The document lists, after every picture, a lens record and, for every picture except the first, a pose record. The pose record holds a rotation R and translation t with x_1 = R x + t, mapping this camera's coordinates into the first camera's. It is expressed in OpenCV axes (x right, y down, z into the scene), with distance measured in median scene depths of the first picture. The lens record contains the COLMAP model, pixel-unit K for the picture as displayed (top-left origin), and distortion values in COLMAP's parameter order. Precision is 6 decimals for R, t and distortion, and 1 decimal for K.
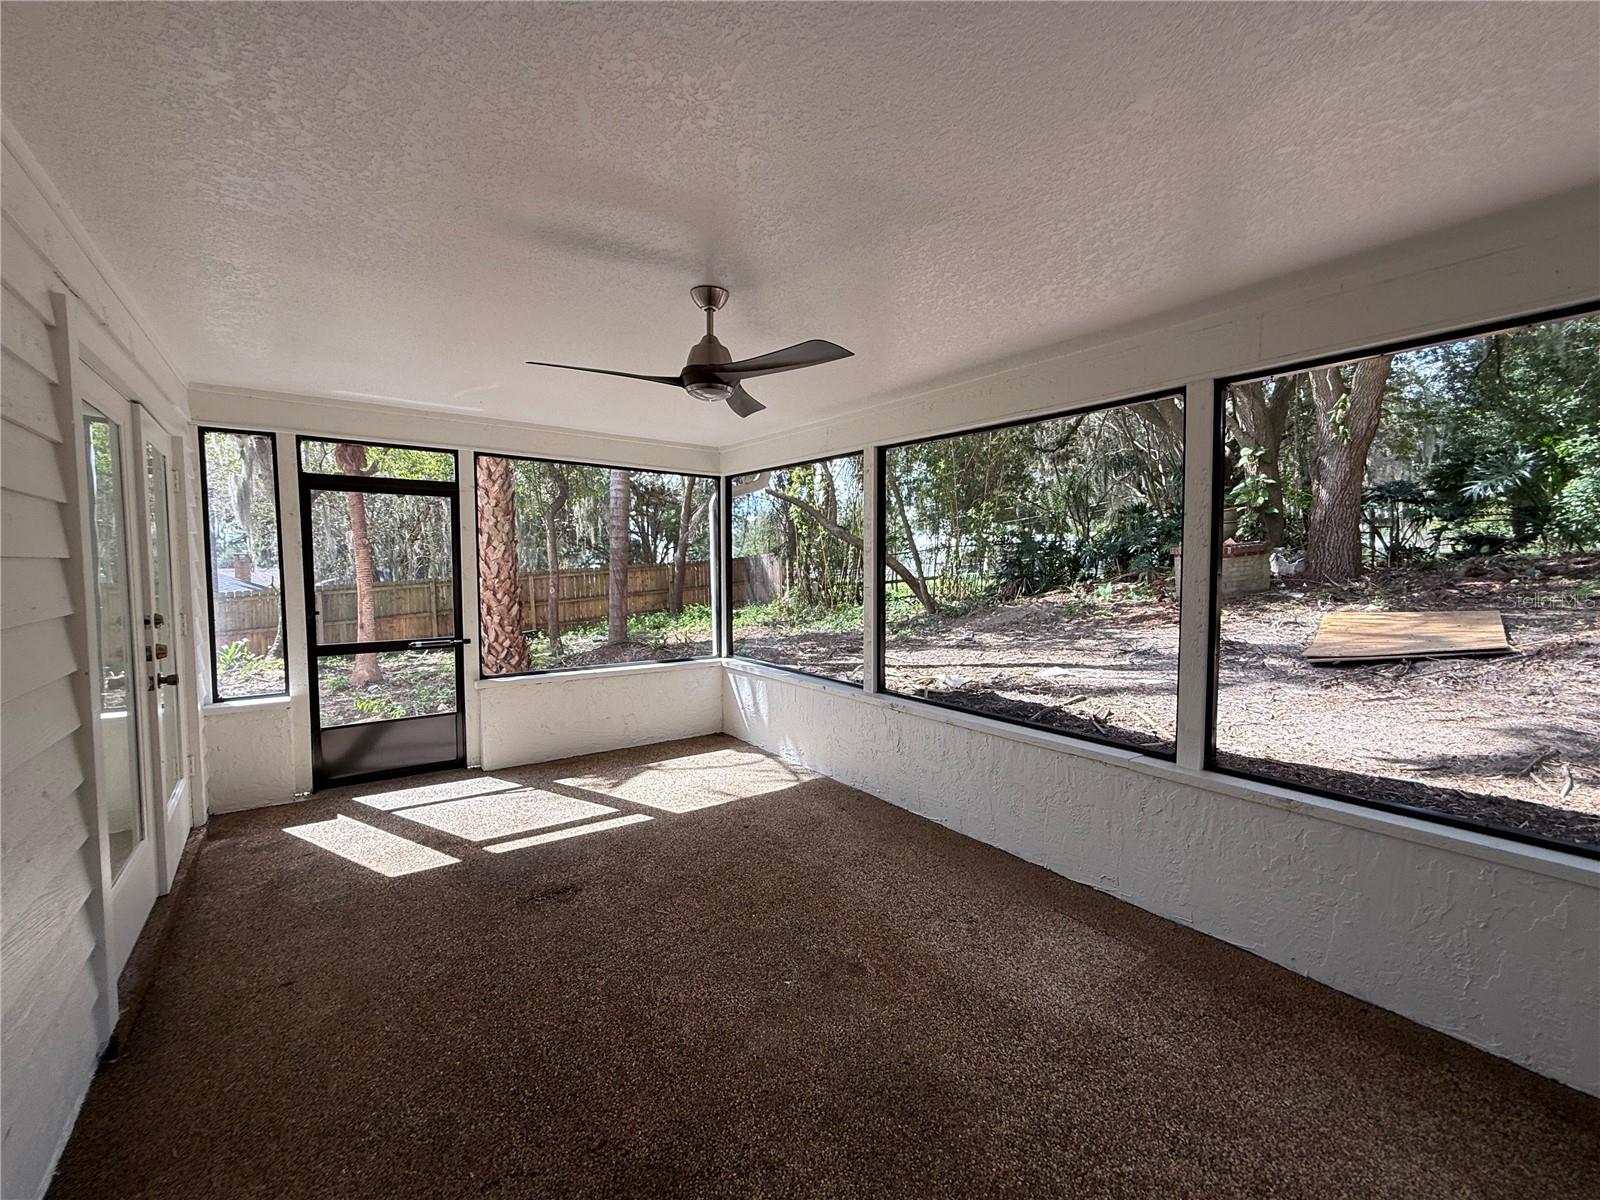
lens RADIAL K [[641.6, 0, 799.4], [0, 641.6, 597.8], [0, 0, 1]] dist [0.007041, -0.000386]
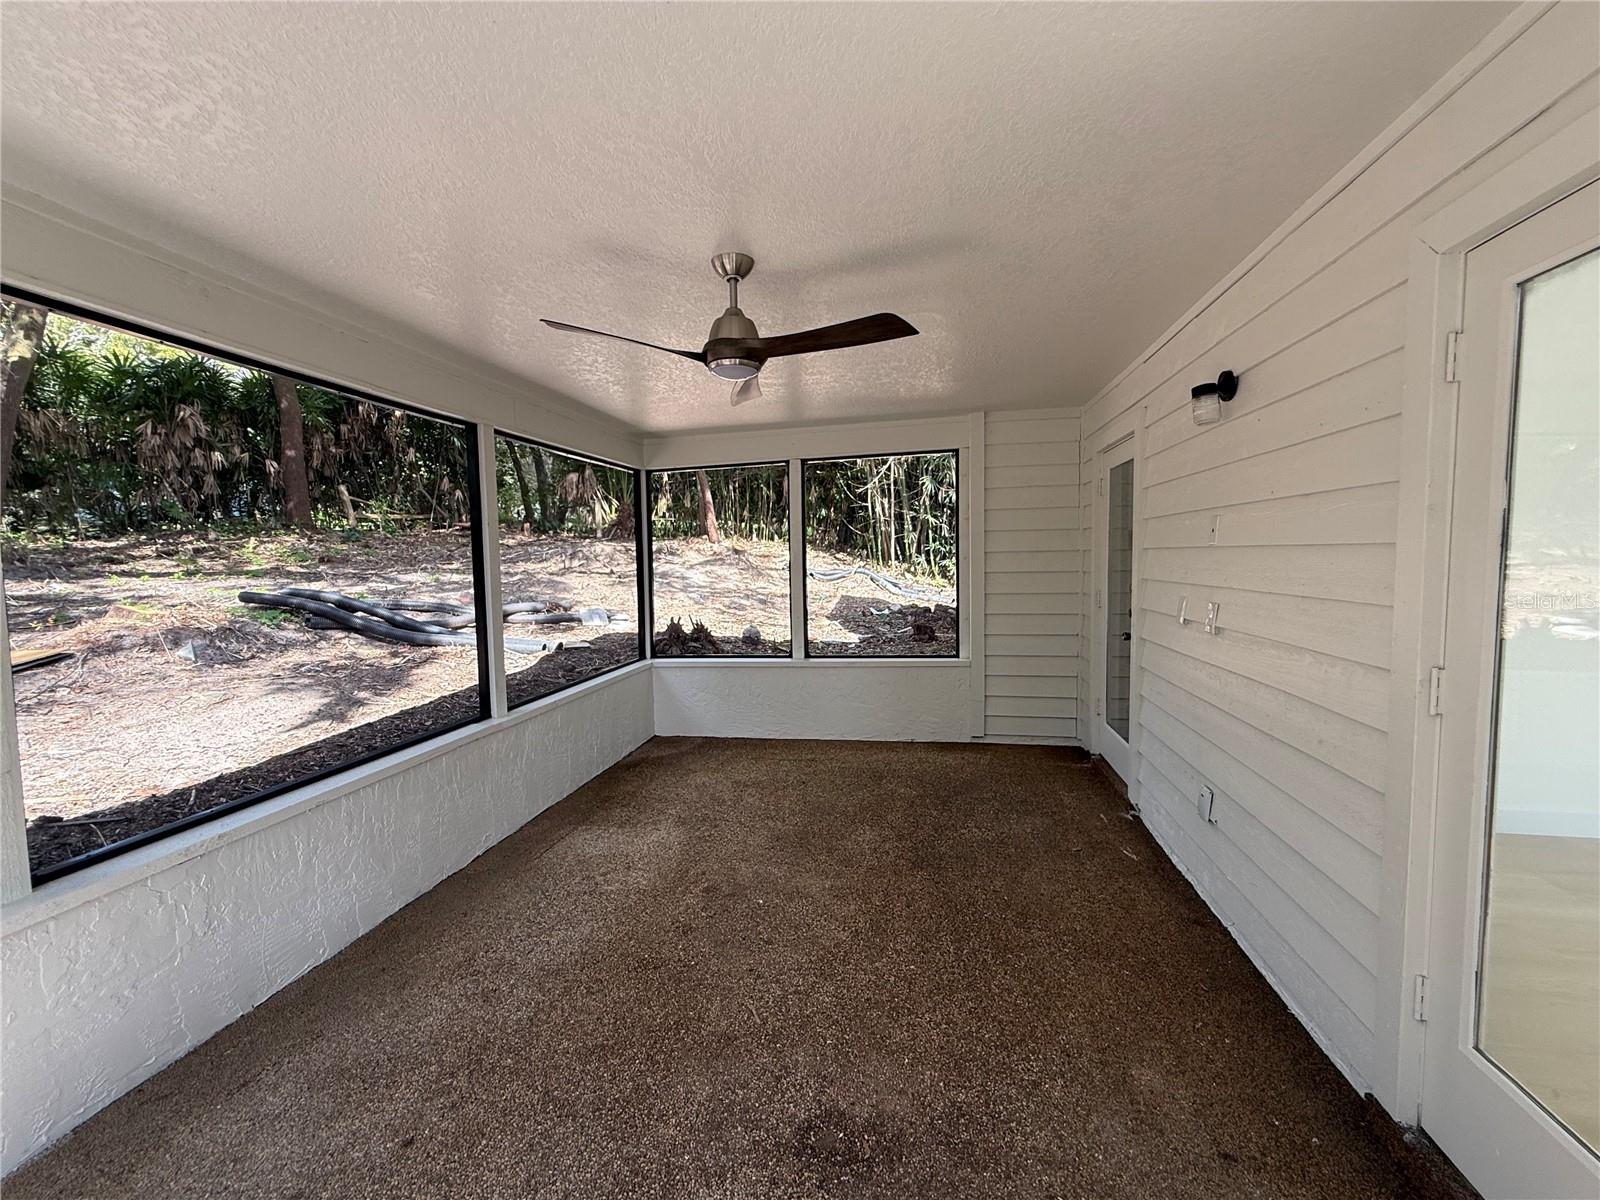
lens RADIAL K [[641.6, 0, 798.7], [0, 641.6, 598.7], [0, 0, 1]] dist [0.007041, -0.000386]
pose [[-0.663597, -0.038826, 0.747082, -0.978554], [0.061189, 0.992489, 0.105931, -0.098695], [-0.745583, 0.116009, -0.656237, 1.722513]]
